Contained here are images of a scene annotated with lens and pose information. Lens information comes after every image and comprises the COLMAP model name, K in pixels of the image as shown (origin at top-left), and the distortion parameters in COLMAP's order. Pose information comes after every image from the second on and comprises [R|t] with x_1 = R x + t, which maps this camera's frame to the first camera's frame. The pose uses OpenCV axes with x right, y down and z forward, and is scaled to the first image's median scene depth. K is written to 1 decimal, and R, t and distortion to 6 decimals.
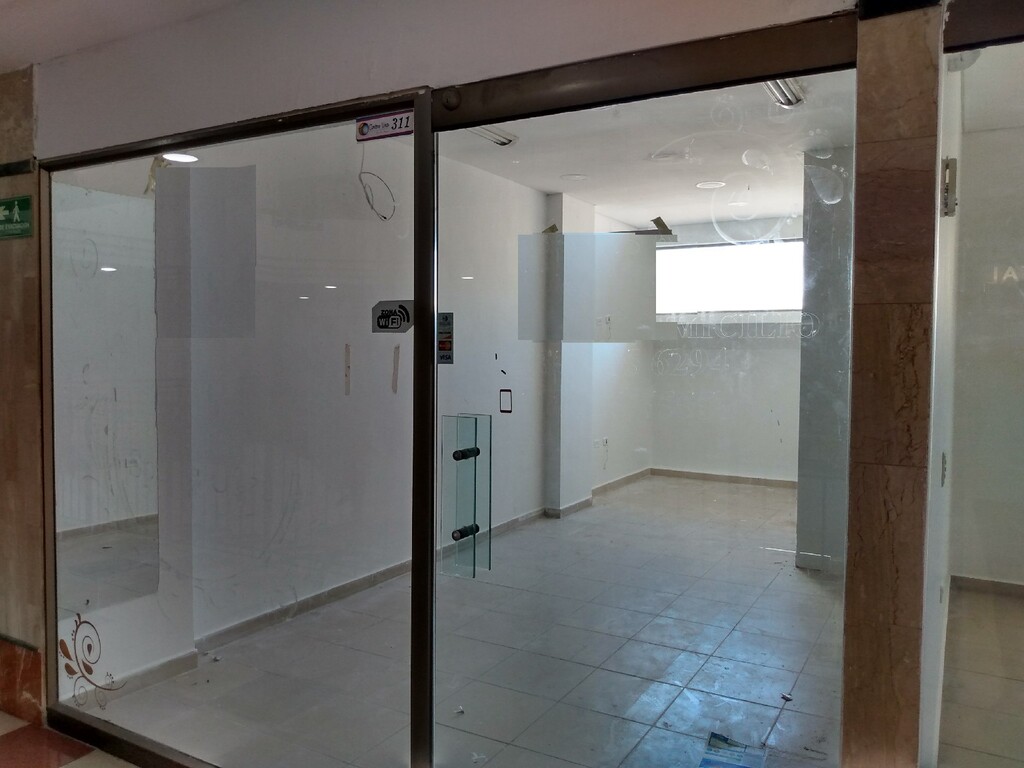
lens RADIAL K [[799.2, 0, 477.1], [0, 799.2, 361.6], [0, 0, 1]] dist [0.019550, -0.061493]
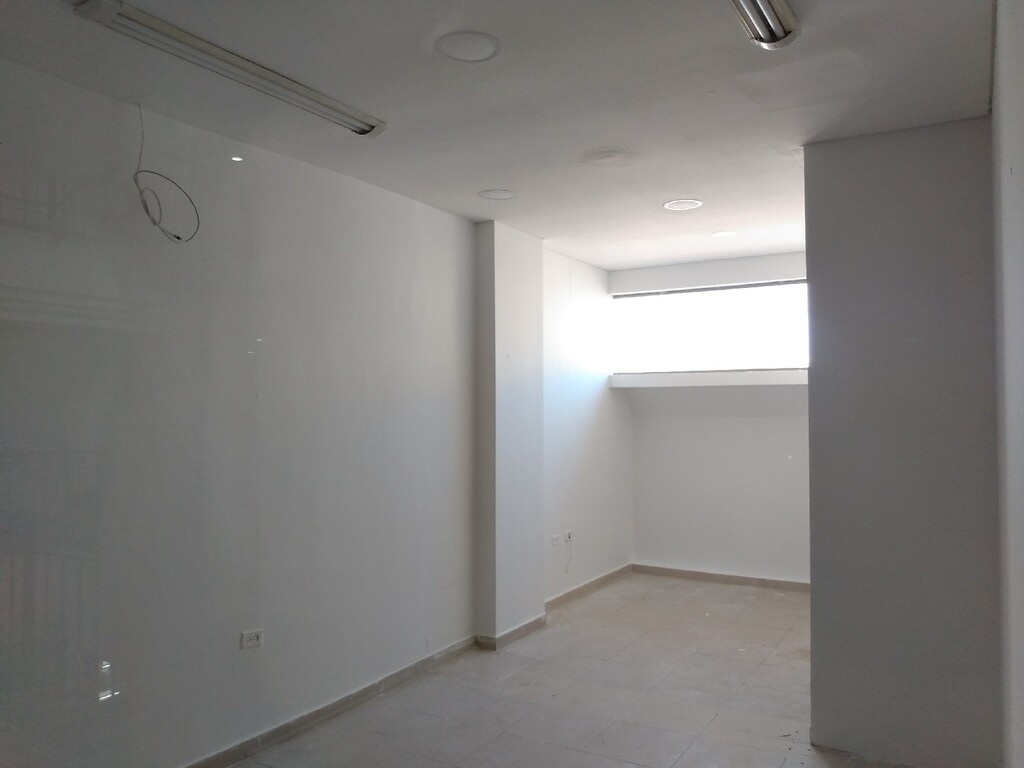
lens RADIAL K [[799.2, 0, 493.6], [0, 799.2, 377.6], [0, 0, 1]] dist [0.019550, -0.061493]
pose [[0.999904, -0.012626, 0.005779, 0.119837], [0.012939, 0.998247, -0.057763, -0.018092], [-0.005040, 0.057832, 0.998314, 0.284421]]
